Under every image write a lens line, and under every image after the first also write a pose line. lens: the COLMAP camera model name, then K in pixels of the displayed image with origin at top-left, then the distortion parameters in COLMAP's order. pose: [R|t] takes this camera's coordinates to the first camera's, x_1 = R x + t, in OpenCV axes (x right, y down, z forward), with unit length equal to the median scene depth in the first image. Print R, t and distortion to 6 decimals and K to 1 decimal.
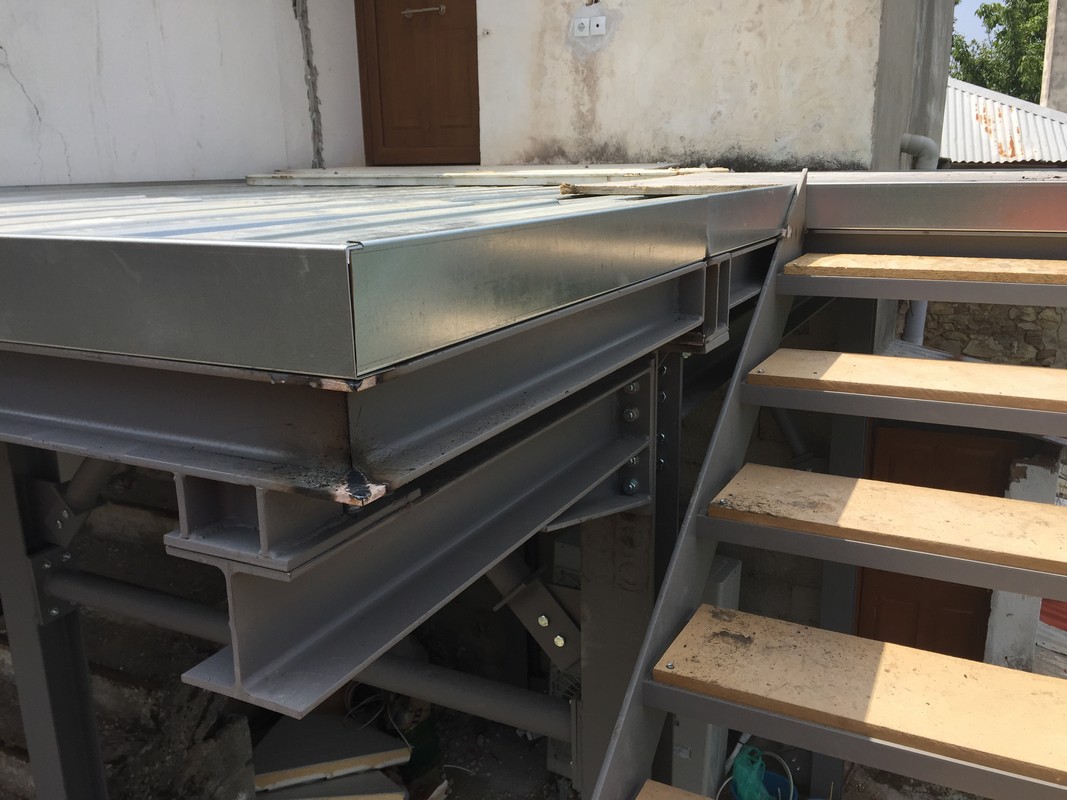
lens RADIAL K [[916.5, 0, 533.5], [0, 916.5, 400.0], [0, 0, 1]] dist [0.087871, -0.119642]
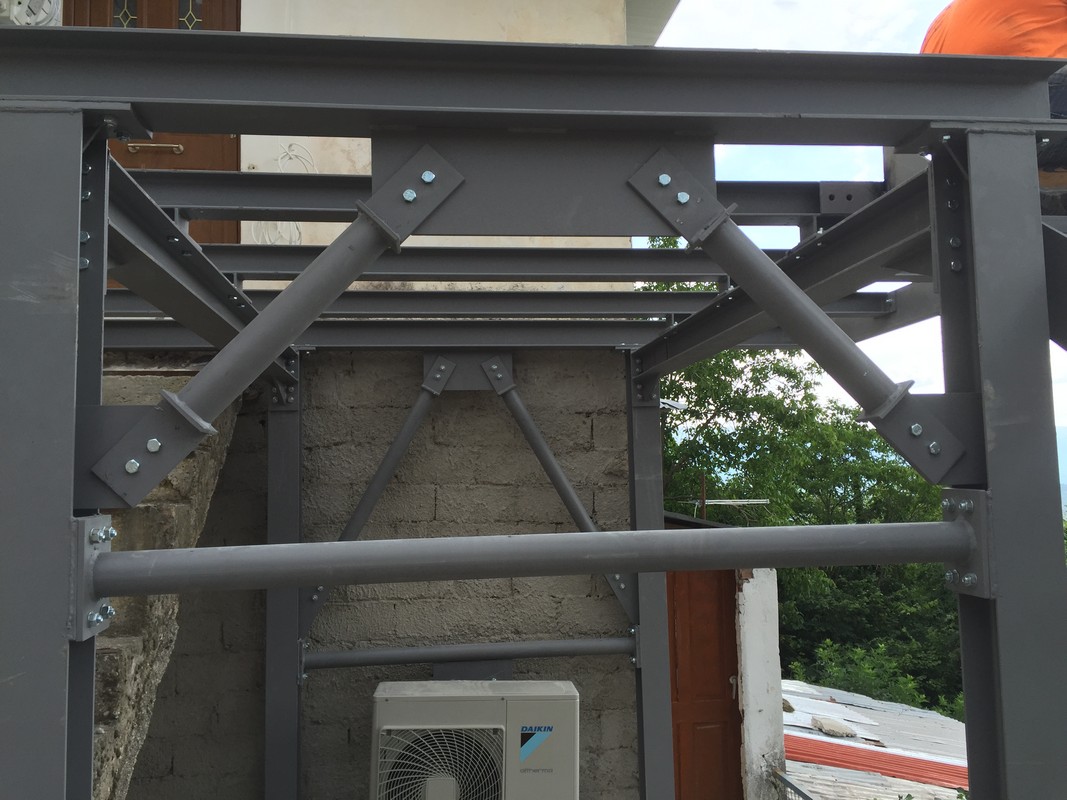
lens RADIAL K [[908.8, 0, 537.8], [0, 908.8, 400.0], [0, 0, 1]] dist [0.096994, -0.113976]
pose [[0.827205, 0.047606, 0.559879, -0.390486], [0.149914, 0.941589, -0.301555, 0.200395], [-0.541532, 0.333382, 0.771751, 0.202834]]
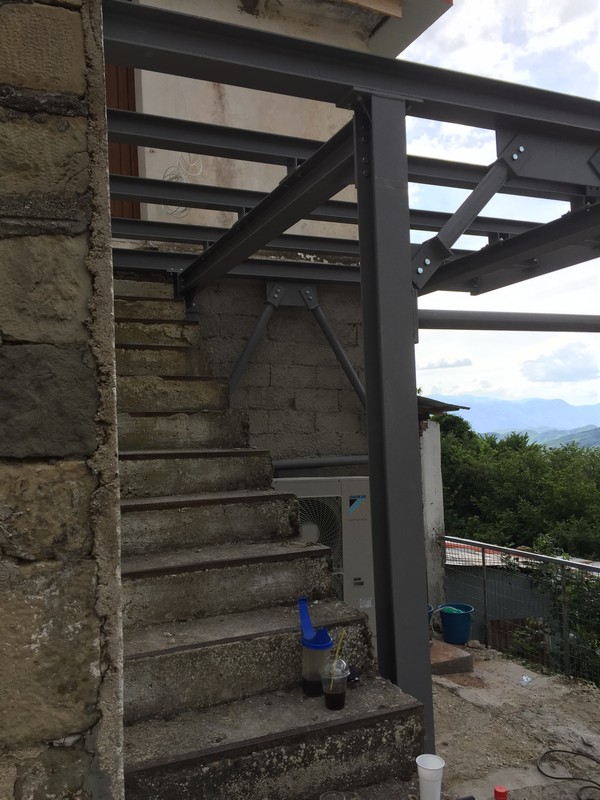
lens RADIAL K [[682.0, 0, 300.0], [0, 682.0, 400.0], [0, 0, 1]] dist [0.091992, -0.124187]
pose [[0.627854, 0.027469, 0.777846, -0.877112], [0.220596, 0.952118, -0.211682, 0.307723], [-0.746416, 0.304495, 0.591731, 0.352552]]
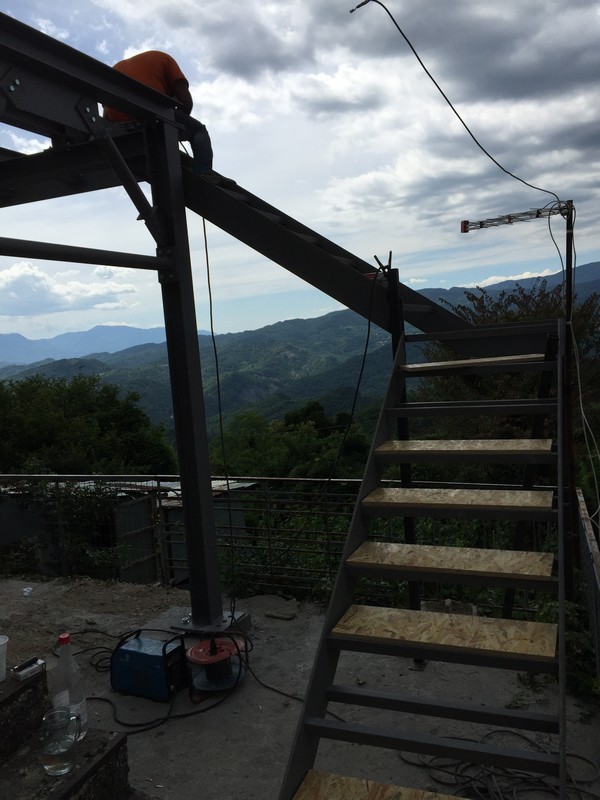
lens RADIAL K [[682.0, 0, 300.0], [0, 682.0, 400.0], [0, 0, 1]] dist [0.091992, -0.124187]
pose [[-0.068064, -0.073648, 0.994959, -0.976269], [0.323947, 0.941605, 0.091859, 0.314546], [-0.943624, 0.328566, -0.040232, 0.379469]]
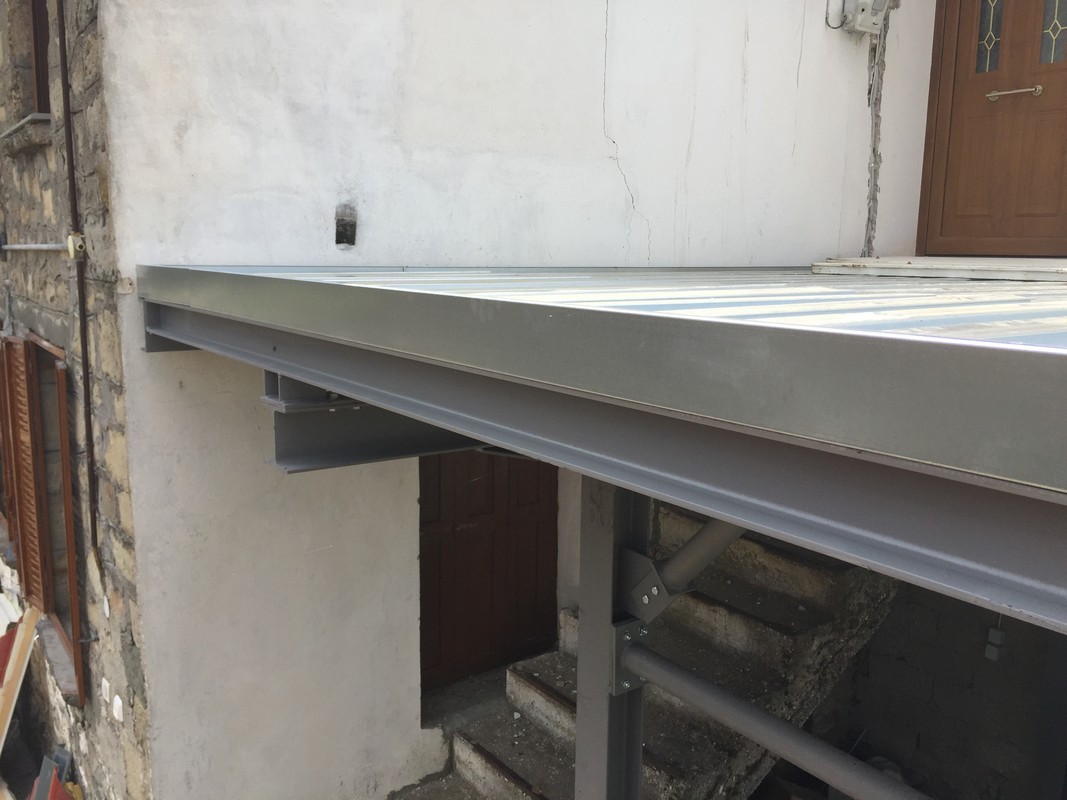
lens RADIAL K [[909.6, 0, 536.4], [0, 909.6, 395.6], [0, 0, 1]] dist [0.091992, -0.124187]
pose [[0.886566, 0.103033, -0.450982, -0.116534], [-0.144245, 0.987848, -0.057878, -0.005990], [0.439538, 0.116365, 0.890654, 0.023904]]
